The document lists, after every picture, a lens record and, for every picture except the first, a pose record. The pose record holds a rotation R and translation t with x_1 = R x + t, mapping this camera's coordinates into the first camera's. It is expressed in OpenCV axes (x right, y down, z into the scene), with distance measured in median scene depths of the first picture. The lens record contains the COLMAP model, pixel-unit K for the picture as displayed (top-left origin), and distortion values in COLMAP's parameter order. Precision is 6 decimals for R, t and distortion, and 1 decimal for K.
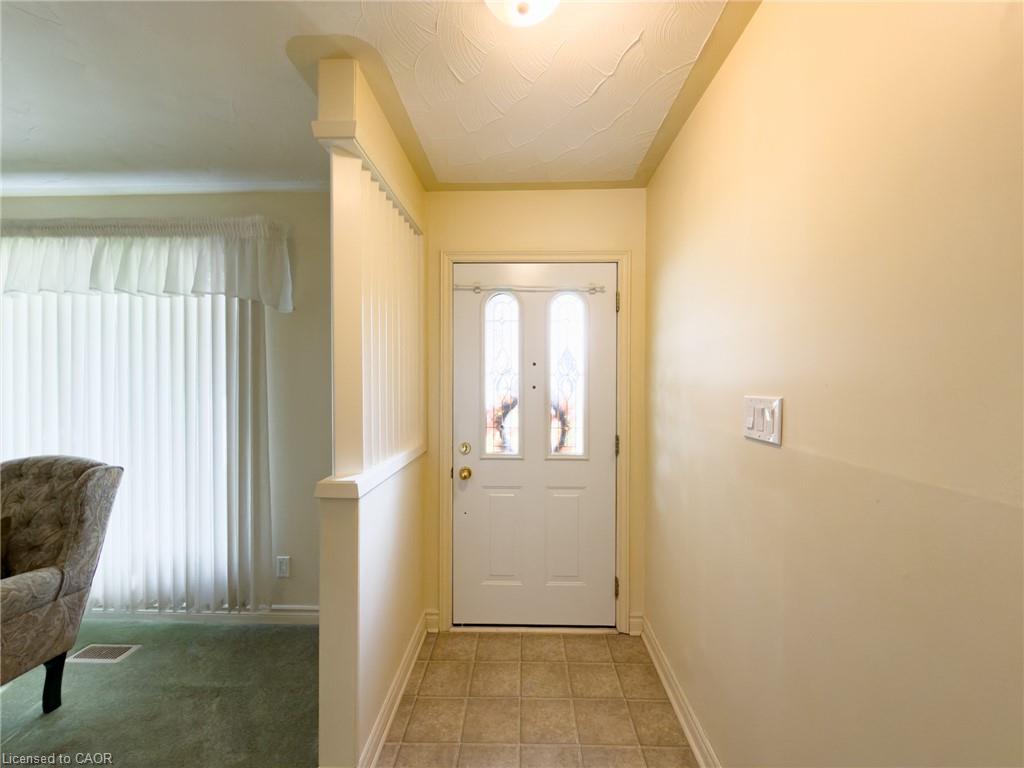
lens RADIAL K [[410.5, 0, 514.1], [0, 410.5, 383.2], [0, 0, 1]] dist [-0.001043, 0.000677]
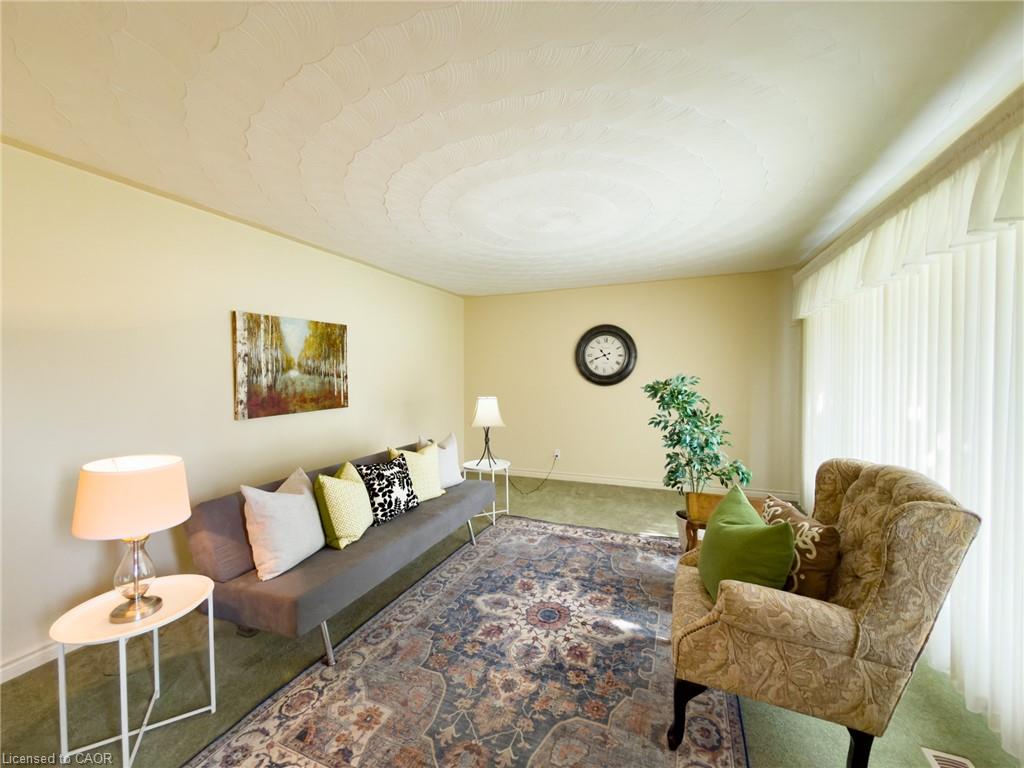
lens RADIAL K [[410.5, 0, 512.0], [0, 410.5, 380.4], [0, 0, 1]] dist [-0.001043, 0.000677]
pose [[-0.358109, 0.016555, -0.933533, -0.169179], [-0.000305, 0.999841, 0.017848, -0.003765], [0.933680, 0.006677, -0.358047, 0.643719]]
